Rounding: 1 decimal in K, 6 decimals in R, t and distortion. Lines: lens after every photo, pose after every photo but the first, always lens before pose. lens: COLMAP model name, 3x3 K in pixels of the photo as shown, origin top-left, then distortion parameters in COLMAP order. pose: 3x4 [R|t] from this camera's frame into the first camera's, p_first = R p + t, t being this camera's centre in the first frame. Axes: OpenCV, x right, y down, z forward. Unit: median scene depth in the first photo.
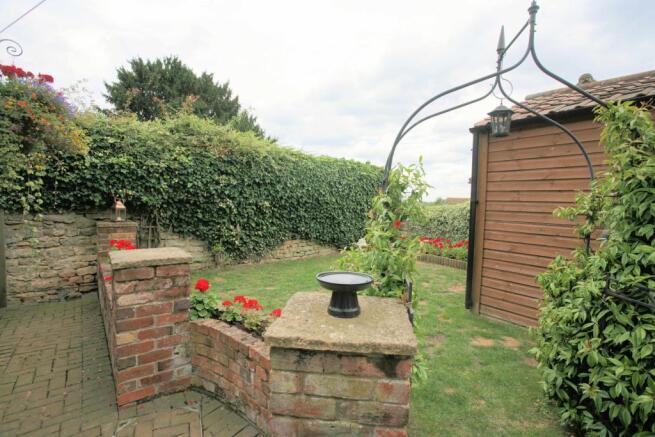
lens RADIAL K [[323.6, 0, 342.6], [0, 323.6, 218.7], [0, 0, 1]] dist [-0.027074, -0.000115]
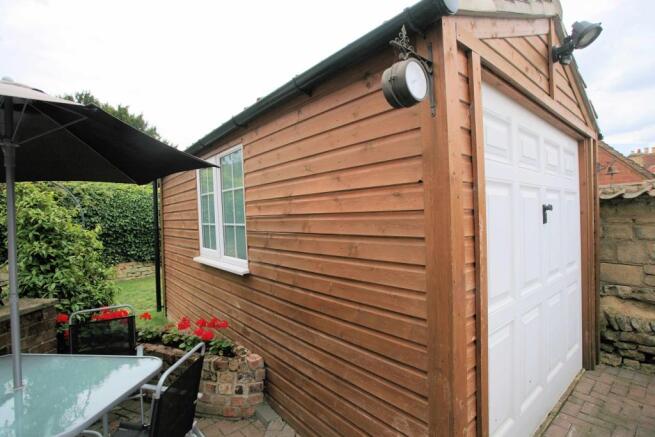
lens RADIAL K [[323.6, 0, 342.6], [0, 323.6, 218.7], [0, 0, 1]] dist [-0.027074, -0.000115]
pose [[0.997299, -0.036115, 0.063955, 0.524899], [0.039231, 0.998069, -0.048163, -0.004552], [-0.062092, 0.050542, 0.996790, -0.182783]]
